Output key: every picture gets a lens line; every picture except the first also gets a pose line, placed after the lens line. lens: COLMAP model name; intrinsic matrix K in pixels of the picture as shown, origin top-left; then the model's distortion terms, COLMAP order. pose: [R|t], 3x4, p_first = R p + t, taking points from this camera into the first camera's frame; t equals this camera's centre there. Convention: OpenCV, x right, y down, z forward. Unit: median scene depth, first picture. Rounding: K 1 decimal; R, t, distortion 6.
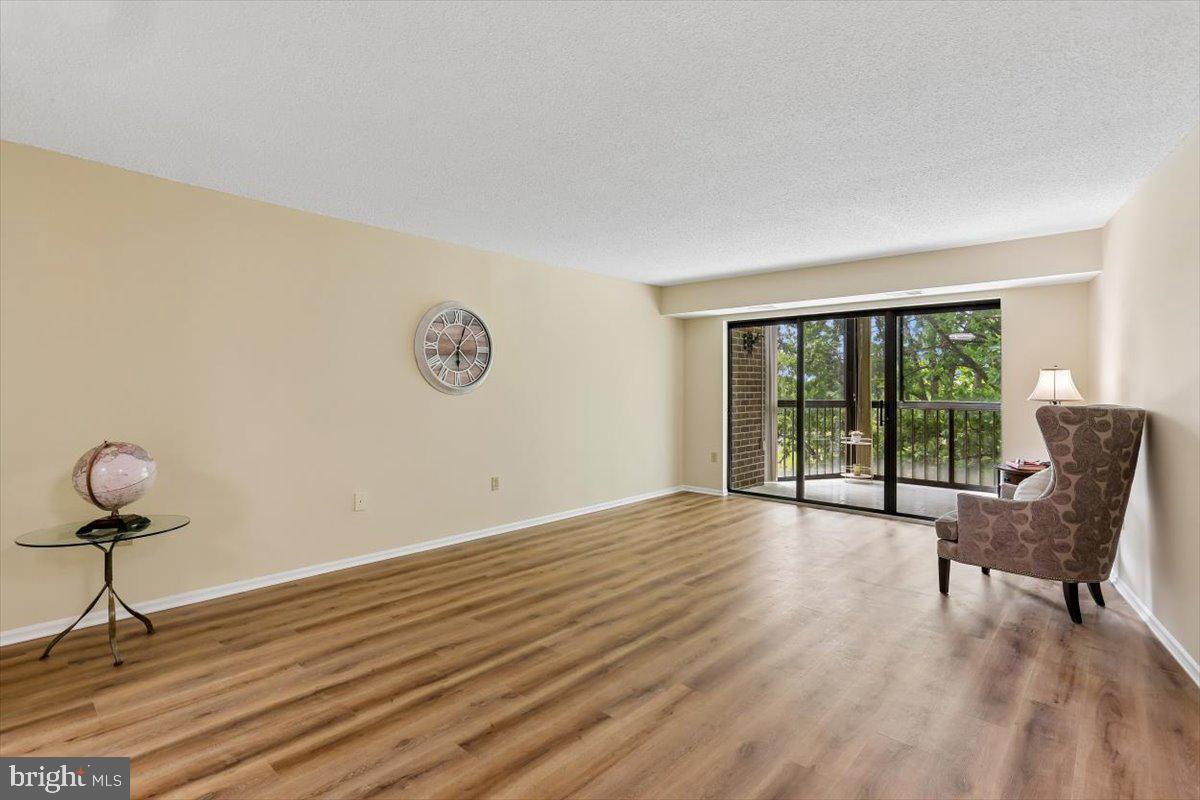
lens RADIAL K [[569.1, 0, 599.2], [0, 569.1, 385.4], [0, 0, 1]] dist [0.000282, 0.000561]
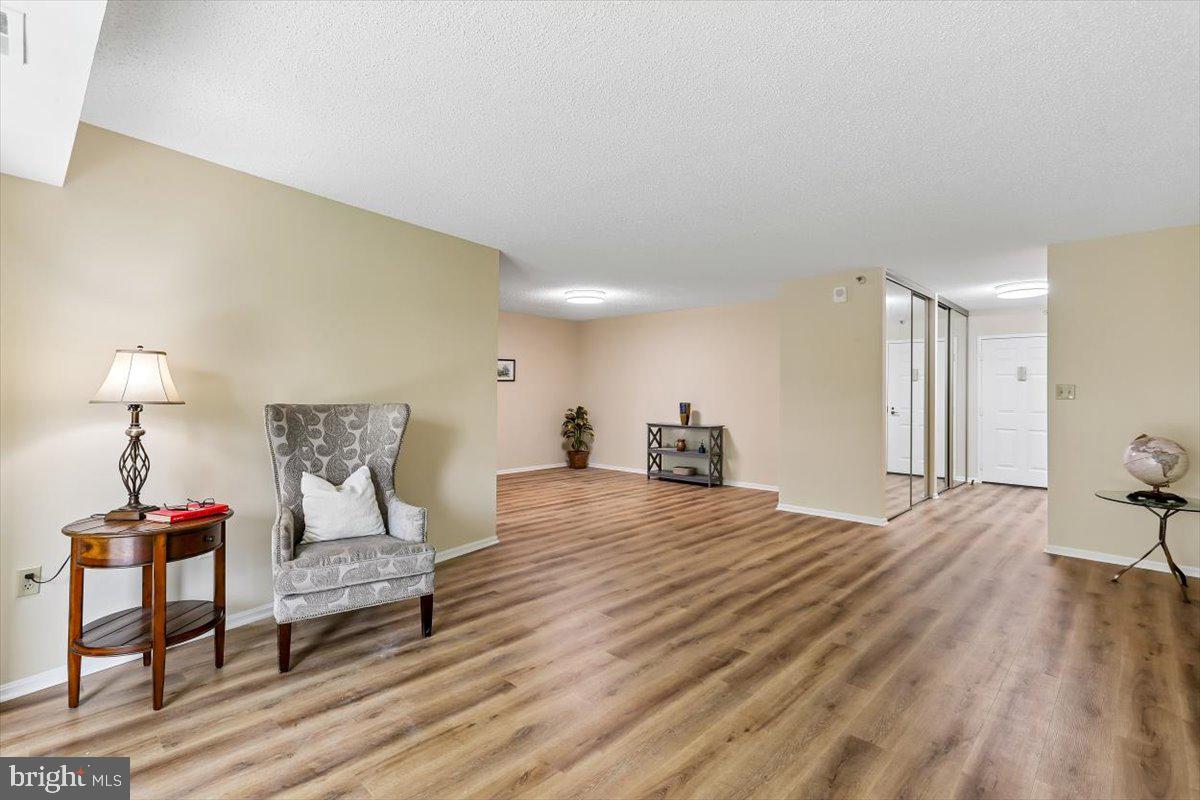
lens RADIAL K [[569.1, 0, 599.2], [0, 569.1, 385.4], [0, 0, 1]] dist [0.000282, 0.000561]
pose [[-0.999723, -0.013235, 0.019479, 0.414039], [-0.013764, 0.999534, -0.027257, 0.027544], [-0.019109, -0.027517, -0.999439, 2.186022]]
